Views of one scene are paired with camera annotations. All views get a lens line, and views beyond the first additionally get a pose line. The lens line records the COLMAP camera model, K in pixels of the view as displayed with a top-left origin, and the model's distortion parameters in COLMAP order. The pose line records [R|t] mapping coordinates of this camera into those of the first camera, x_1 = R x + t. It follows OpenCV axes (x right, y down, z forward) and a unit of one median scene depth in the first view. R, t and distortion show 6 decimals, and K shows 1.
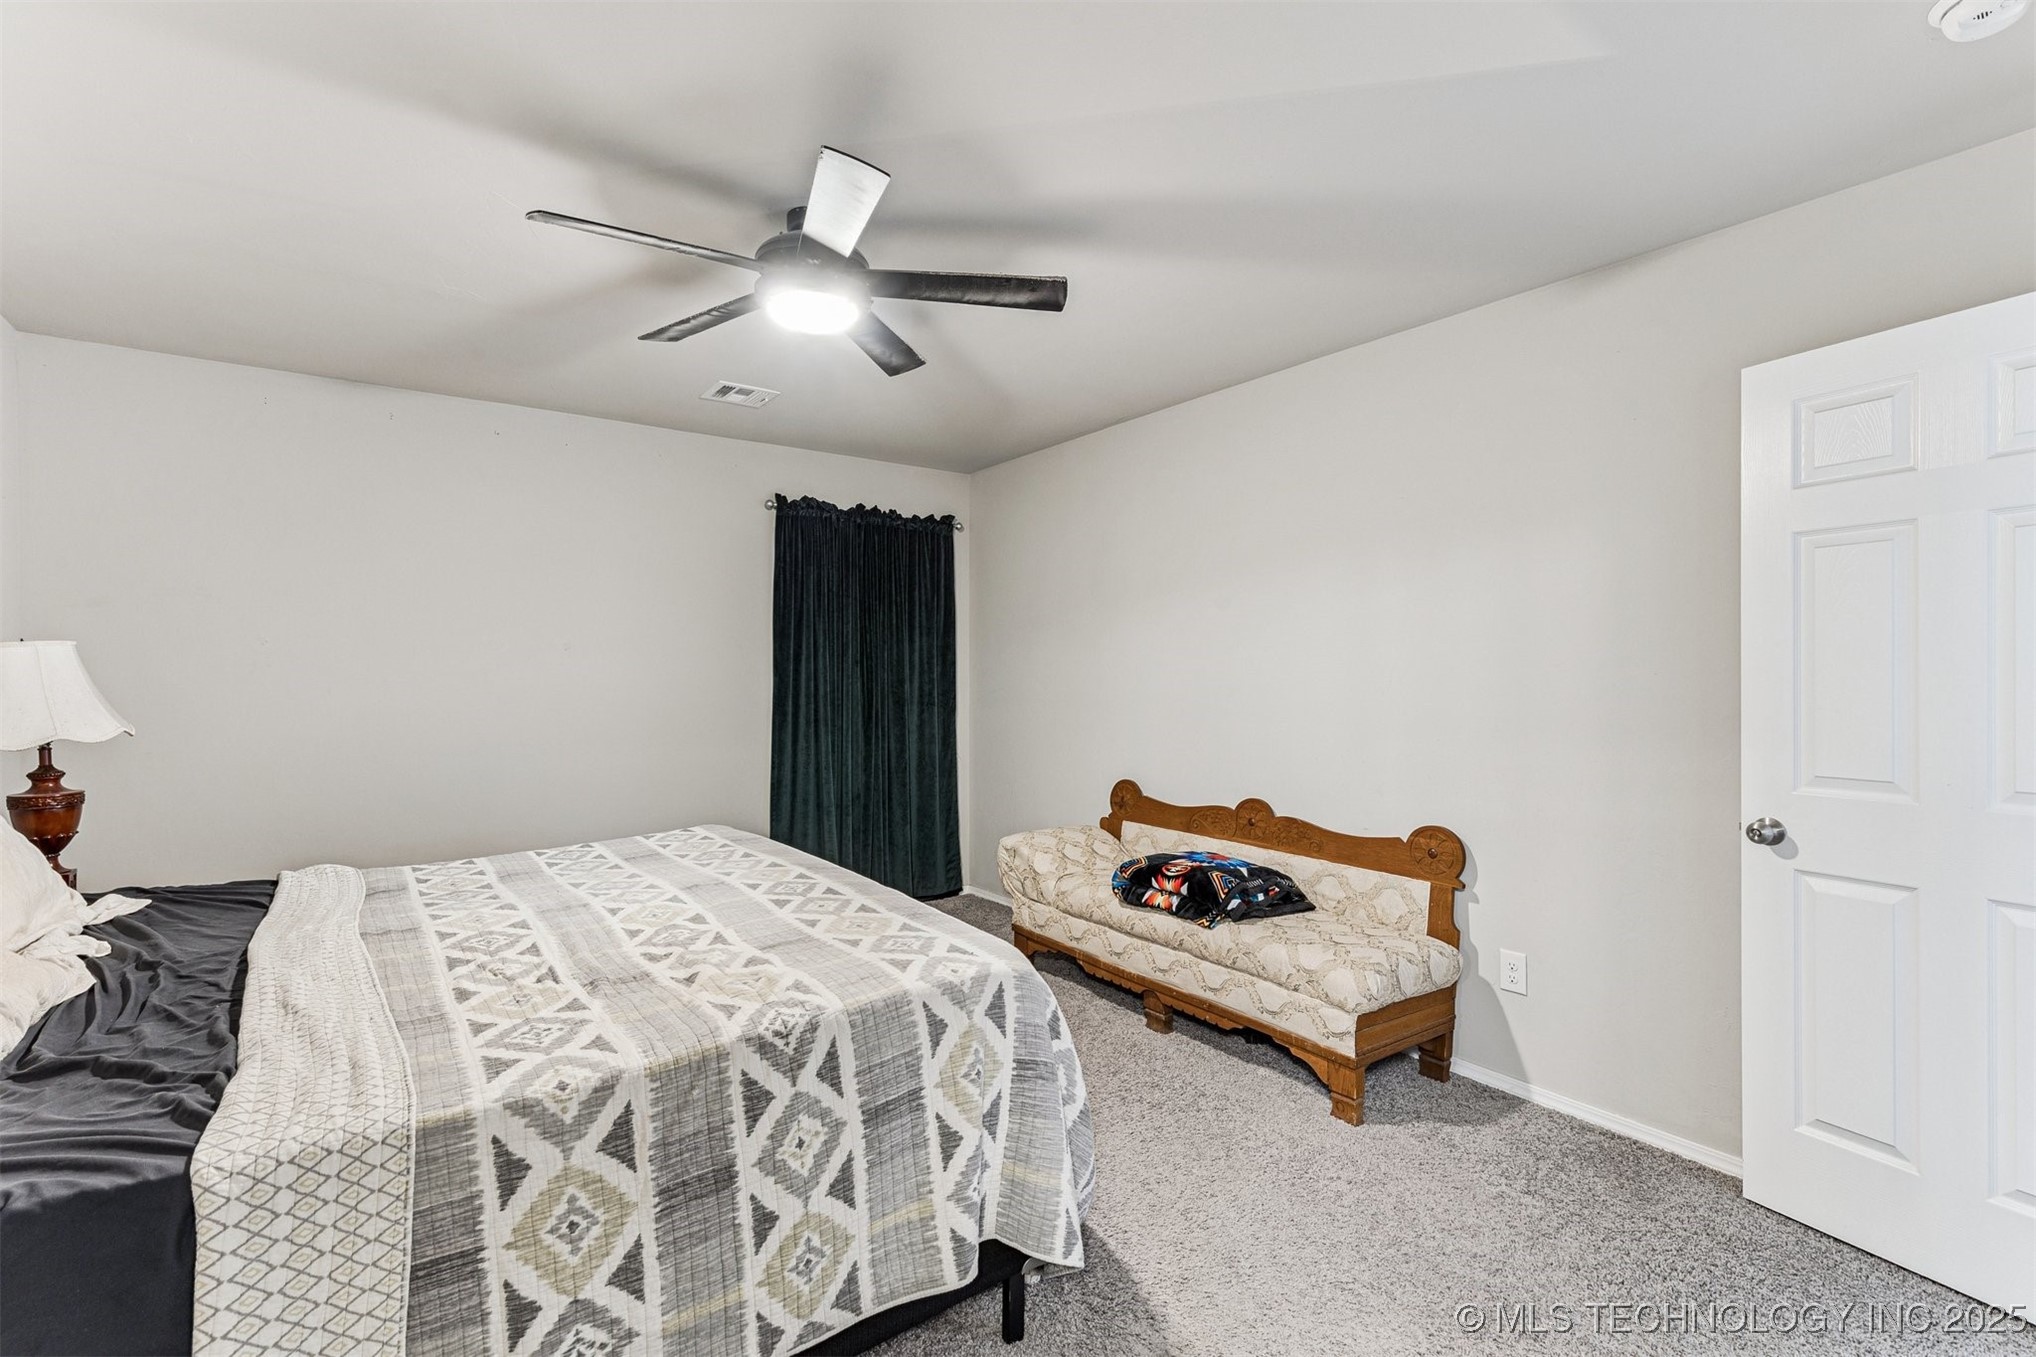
lens RADIAL K [[916.1, 0, 1019.5], [0, 916.1, 678.4], [0, 0, 1]] dist [0.005753, -0.002273]
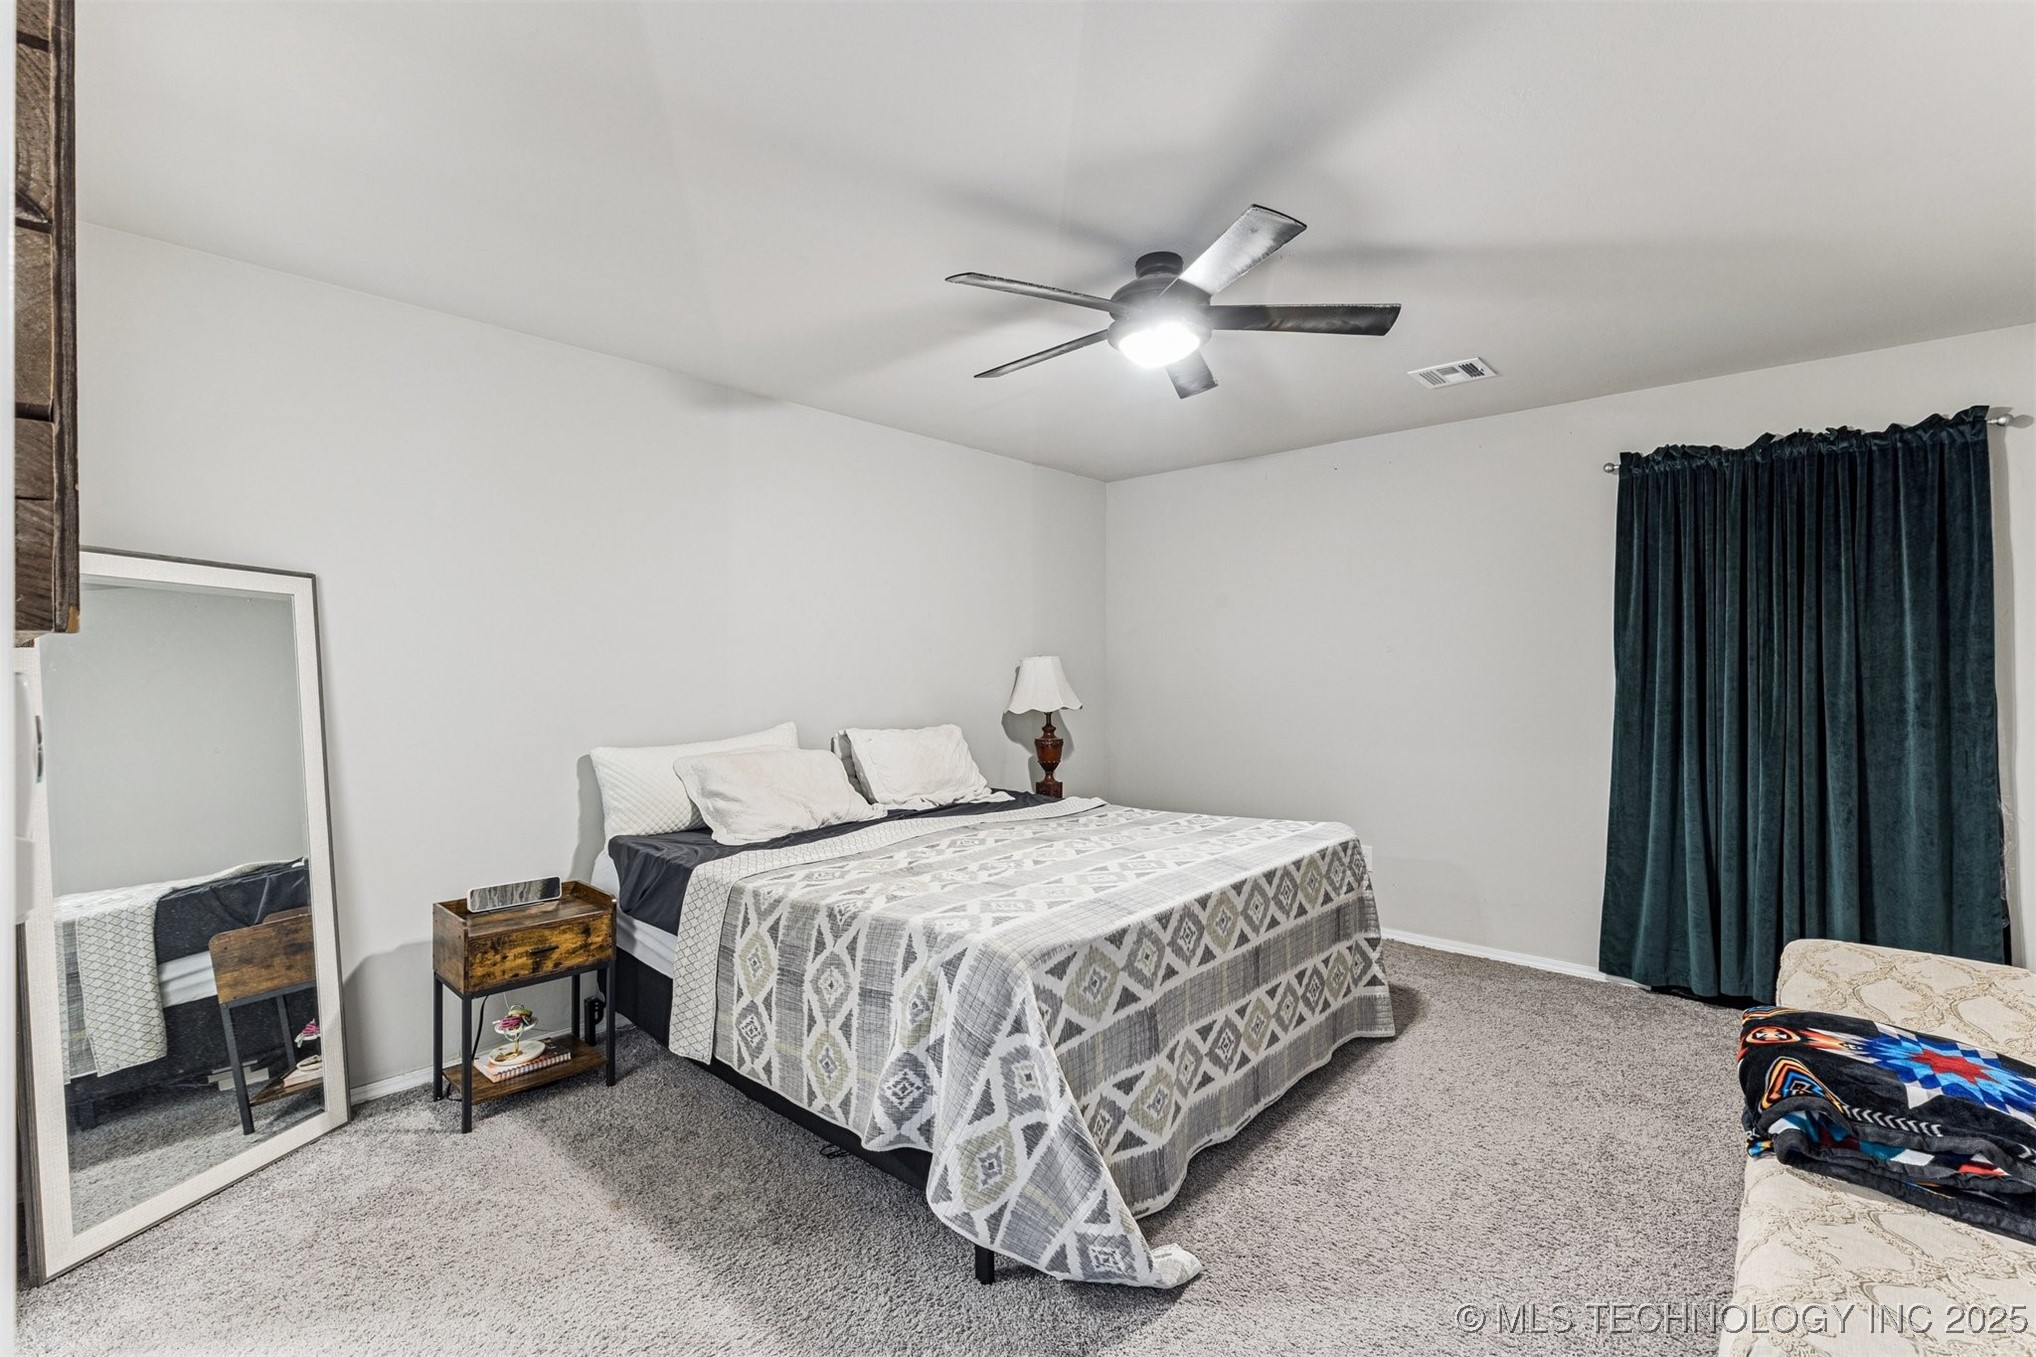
lens RADIAL K [[916.1, 0, 1017.4], [0, 916.1, 674.1], [0, 0, 1]] dist [0.005753, -0.002273]
pose [[0.220804, 0.001441, -0.975317, 1.263817], [-0.005736, 0.999984, 0.000179, -0.009039], [0.975301, 0.005555, 0.220808, 0.930829]]
